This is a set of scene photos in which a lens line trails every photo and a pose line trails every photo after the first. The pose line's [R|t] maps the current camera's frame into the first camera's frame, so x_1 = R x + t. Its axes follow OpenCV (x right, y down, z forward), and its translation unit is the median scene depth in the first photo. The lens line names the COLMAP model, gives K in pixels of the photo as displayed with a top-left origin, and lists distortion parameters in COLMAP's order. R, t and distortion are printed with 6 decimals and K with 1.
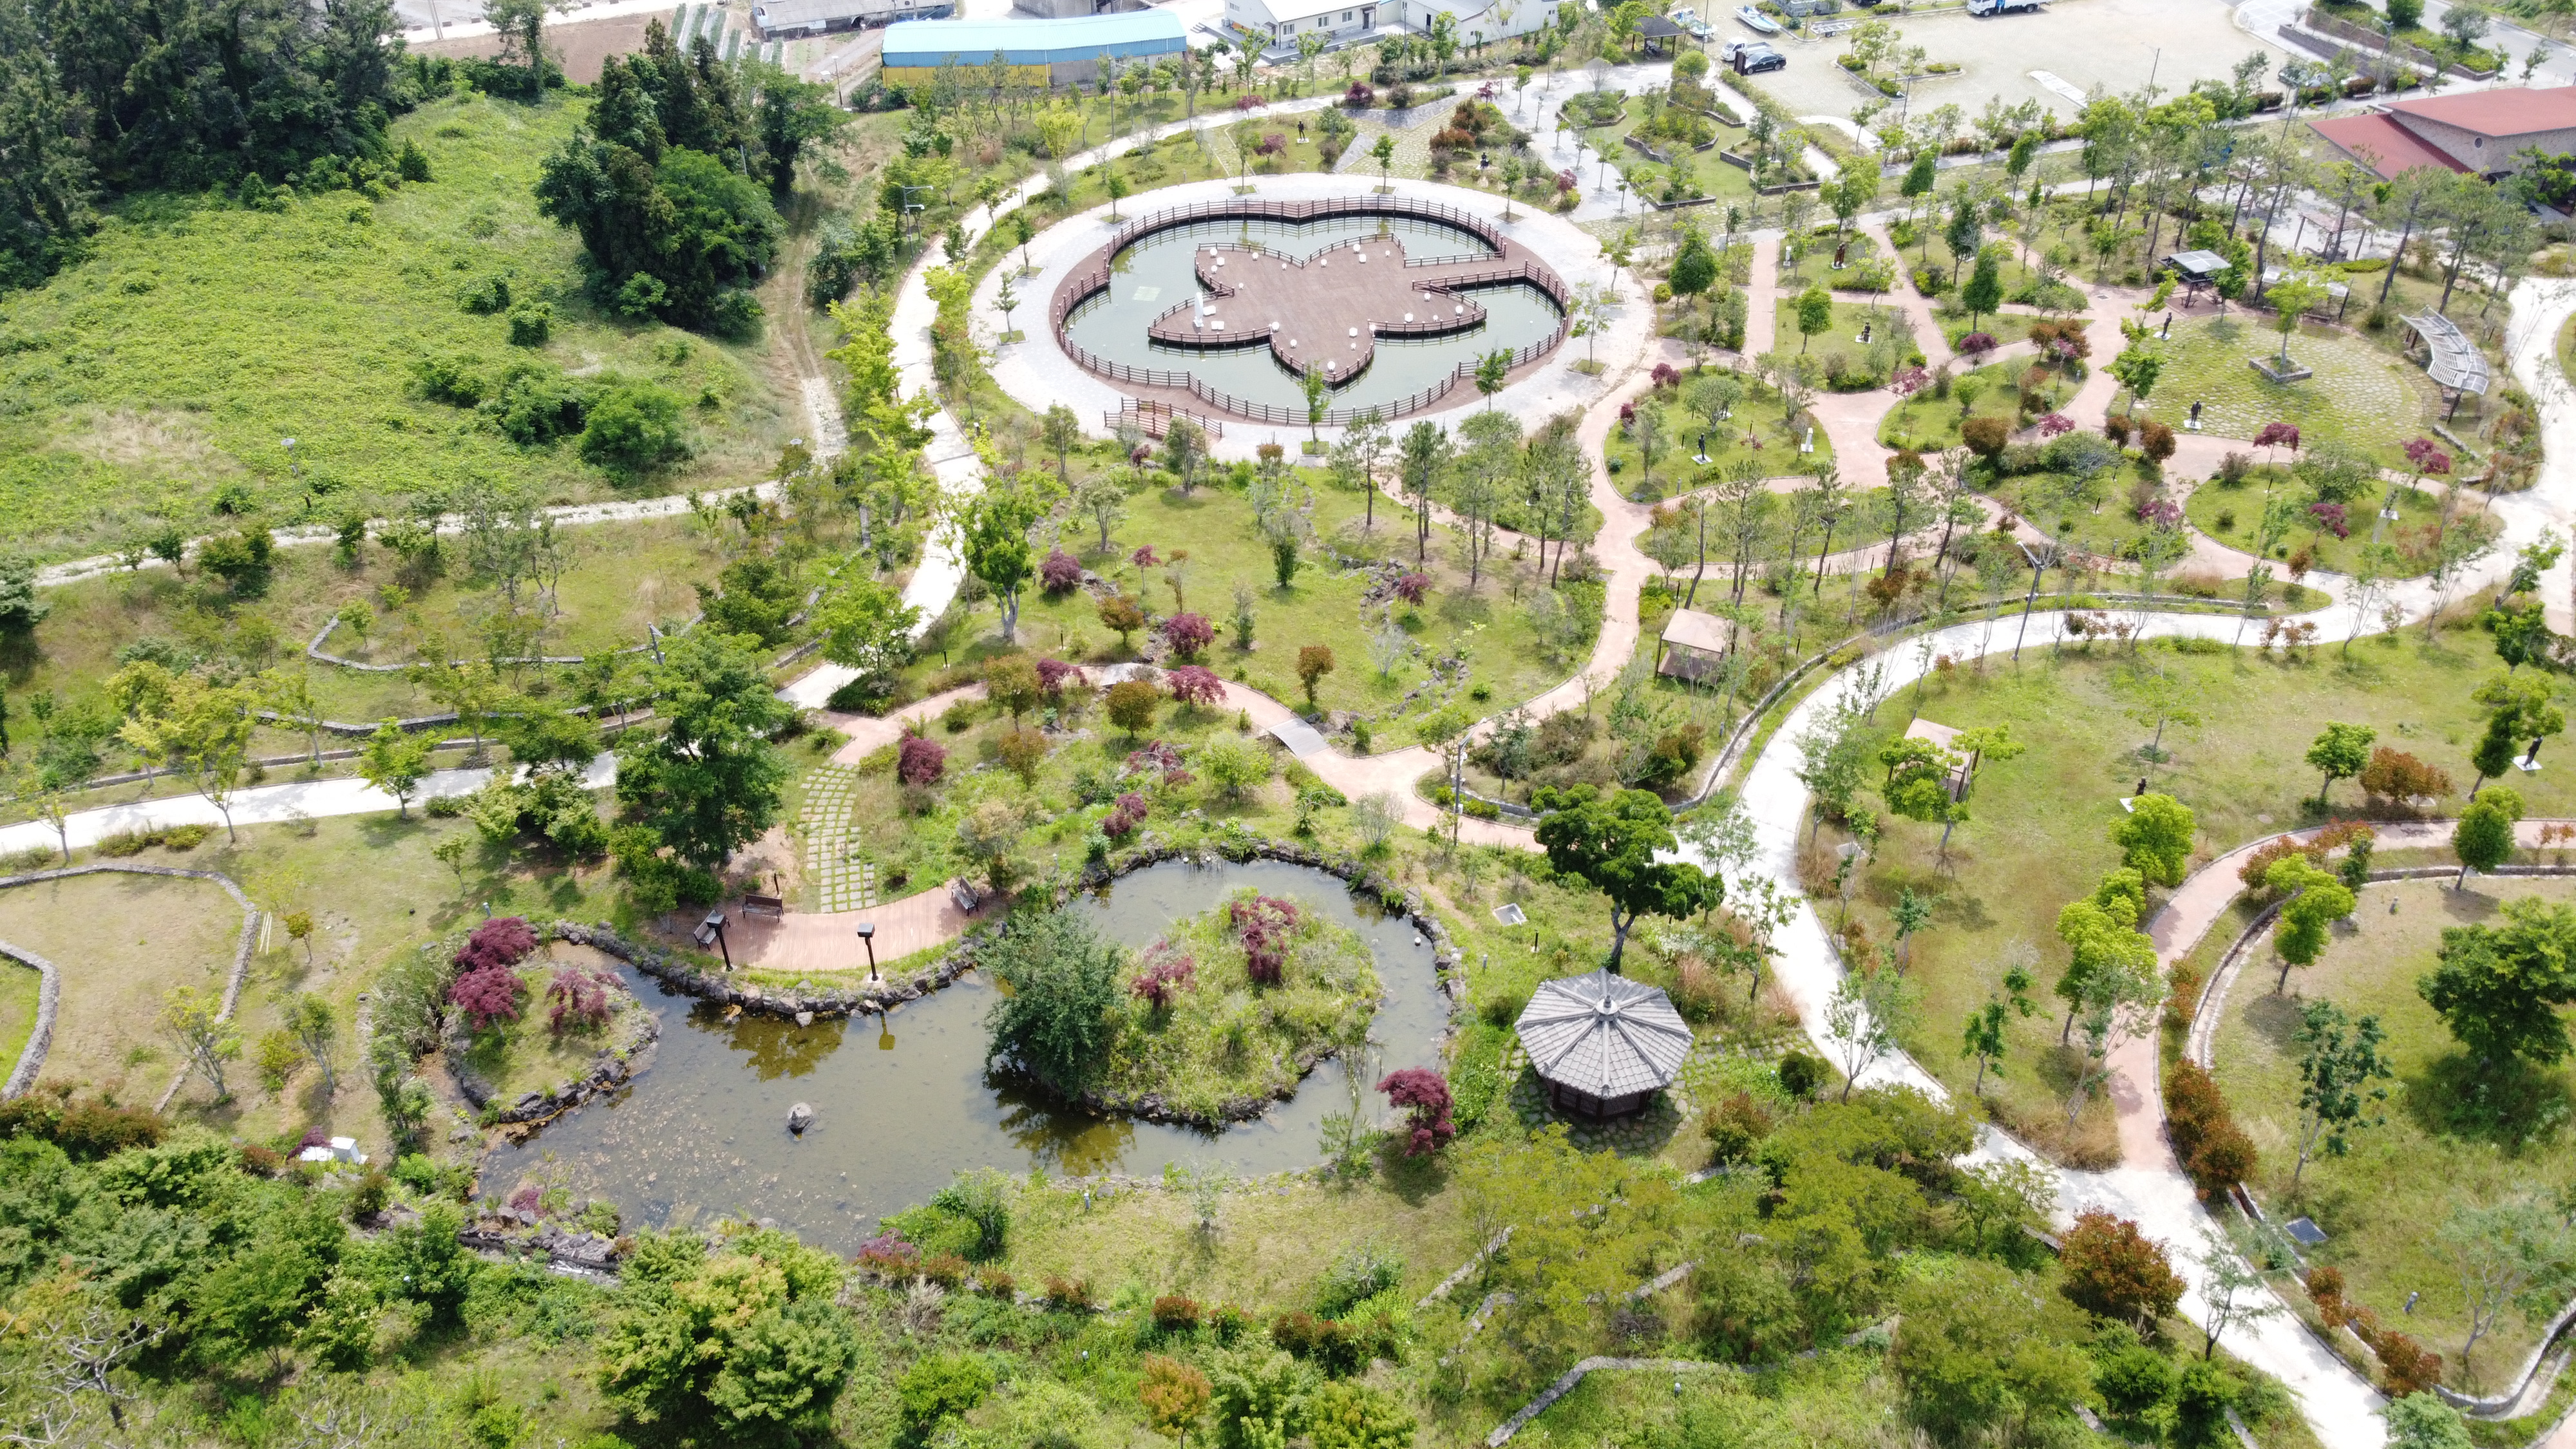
lens RADIAL K [[1931.8, 0, 1288.0], [0, 1931.8, 724.5], [0, 0, 1]] dist [-0.006645, 0.000266]
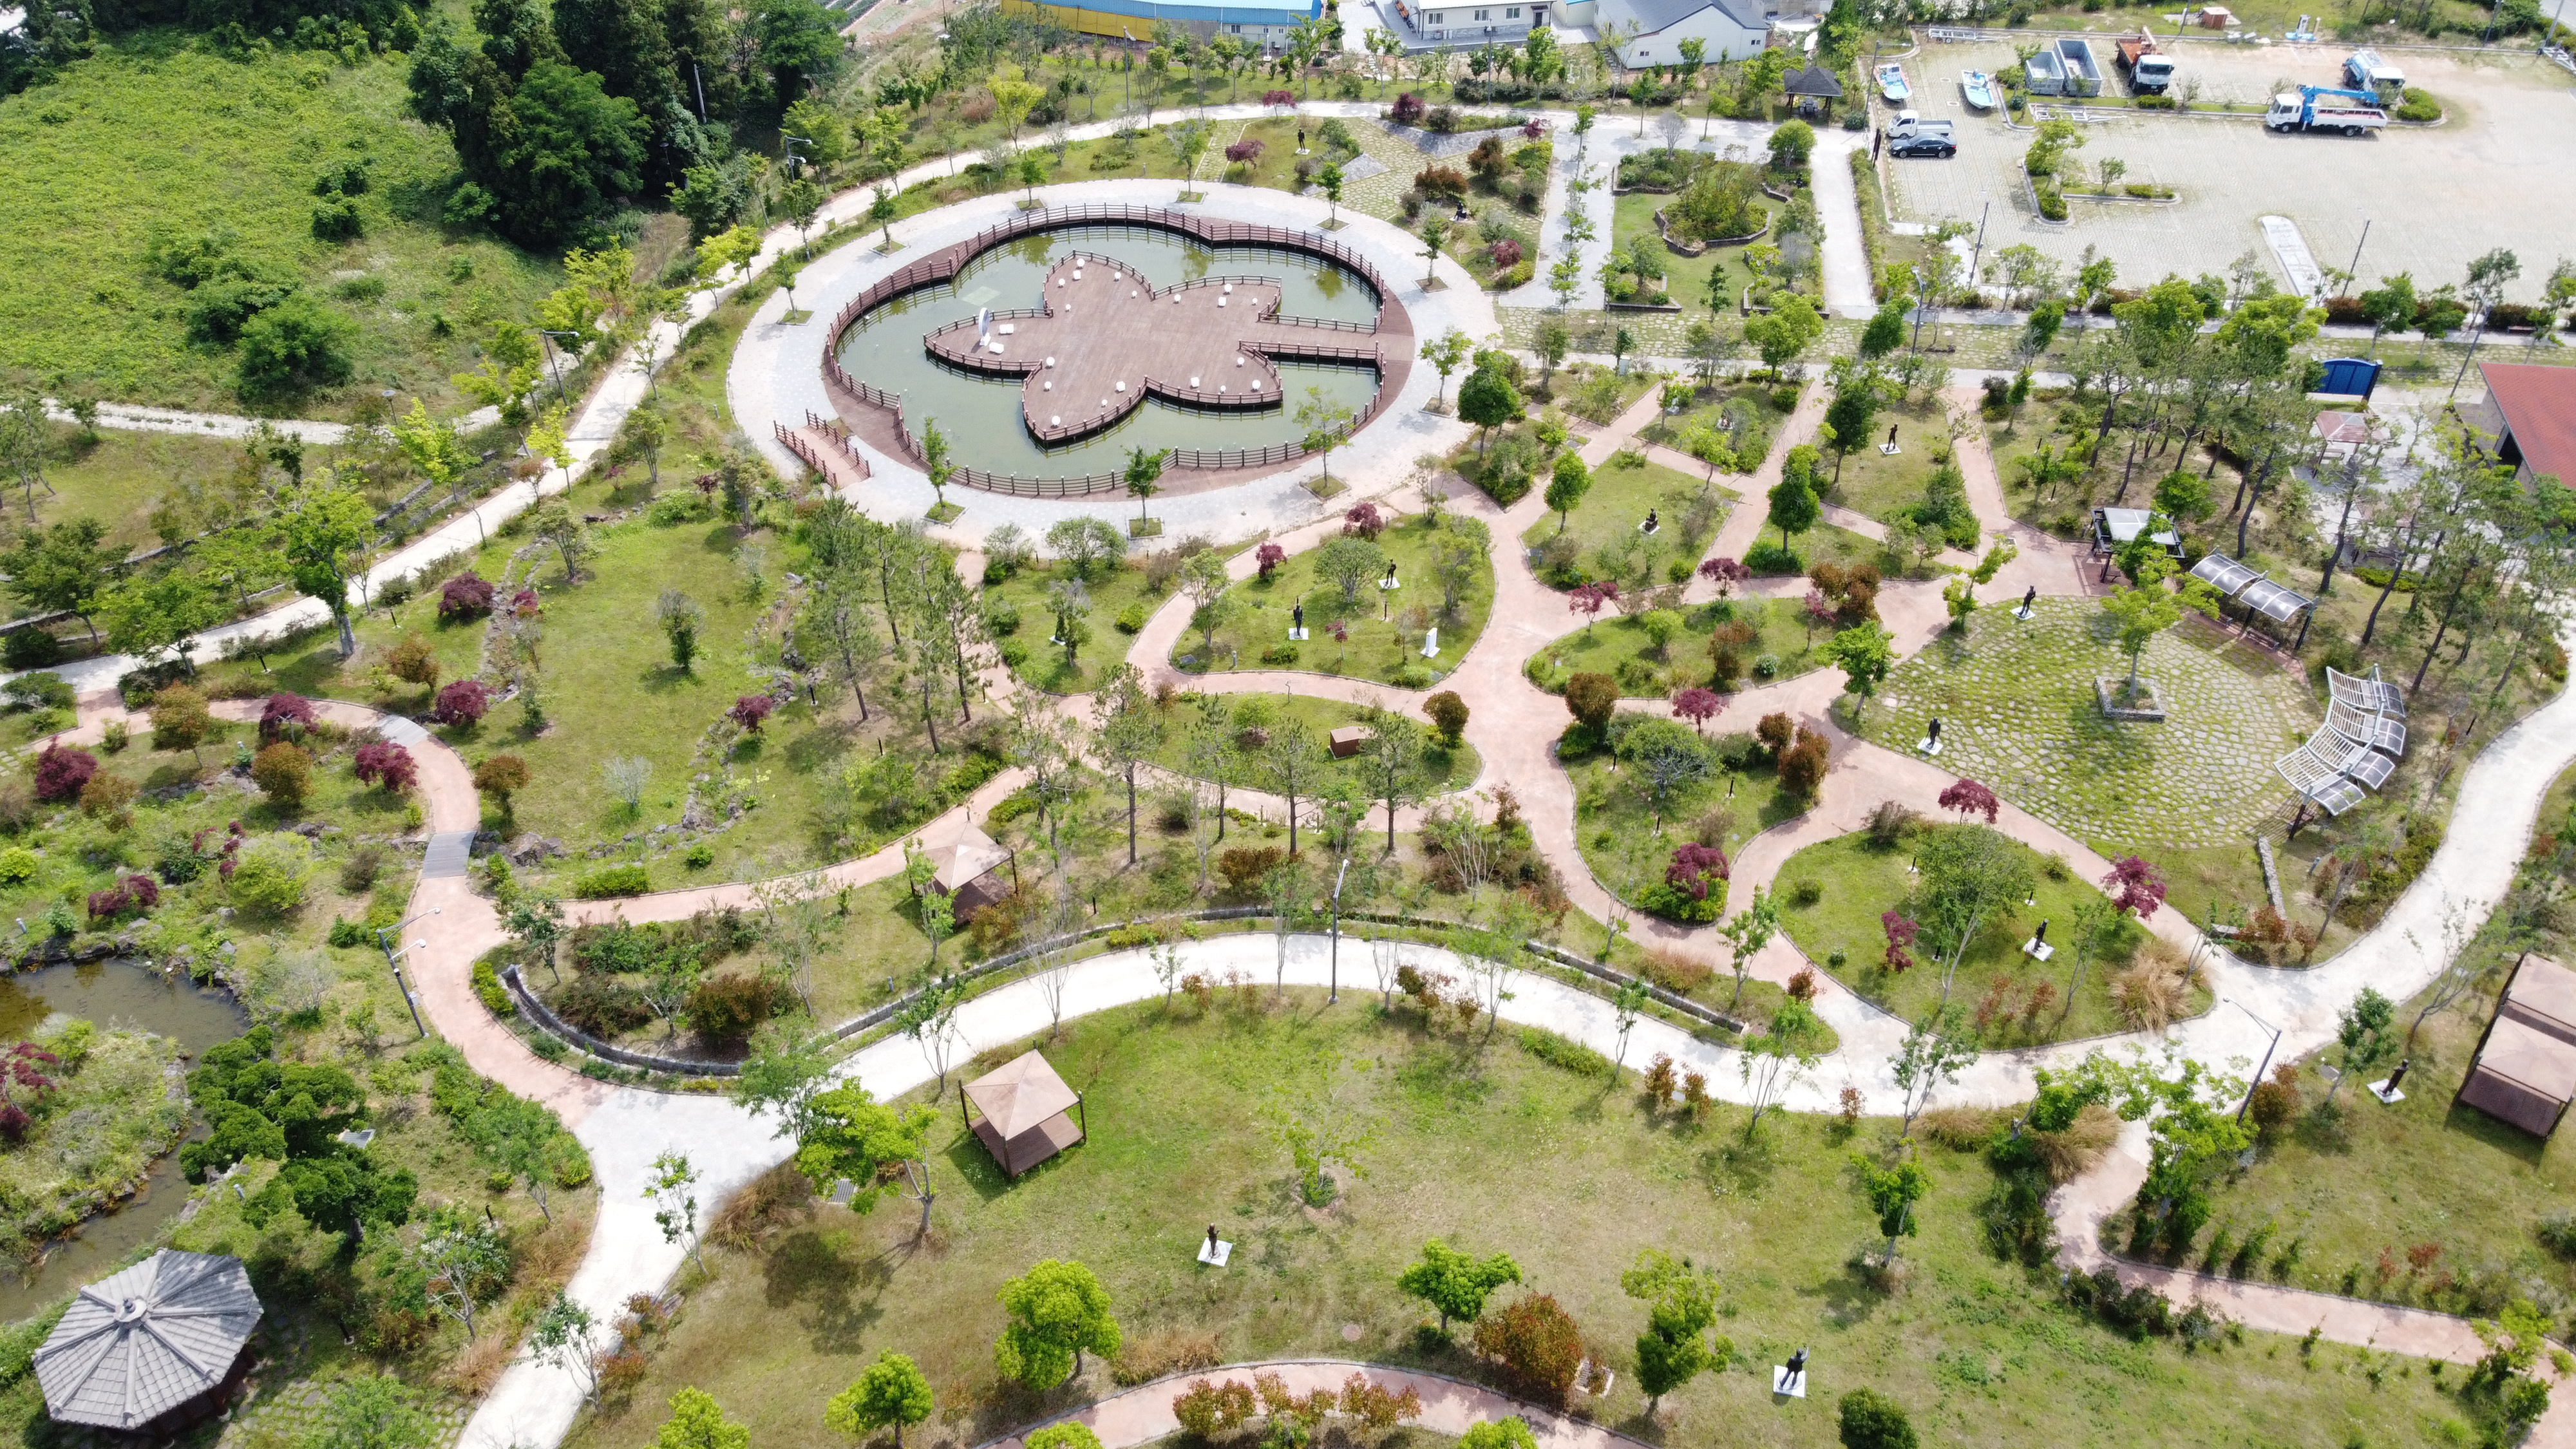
lens RADIAL K [[1931.8, 0, 1288.0], [0, 1931.8, 724.5], [0, 0, 1]] dist [-0.006645, 0.000266]
pose [[0.920343, 0.254793, -0.296730, 0.396712], [-0.240925, 0.966983, 0.083064, -0.142734], [0.308097, -0.004958, 0.951342, 0.180582]]
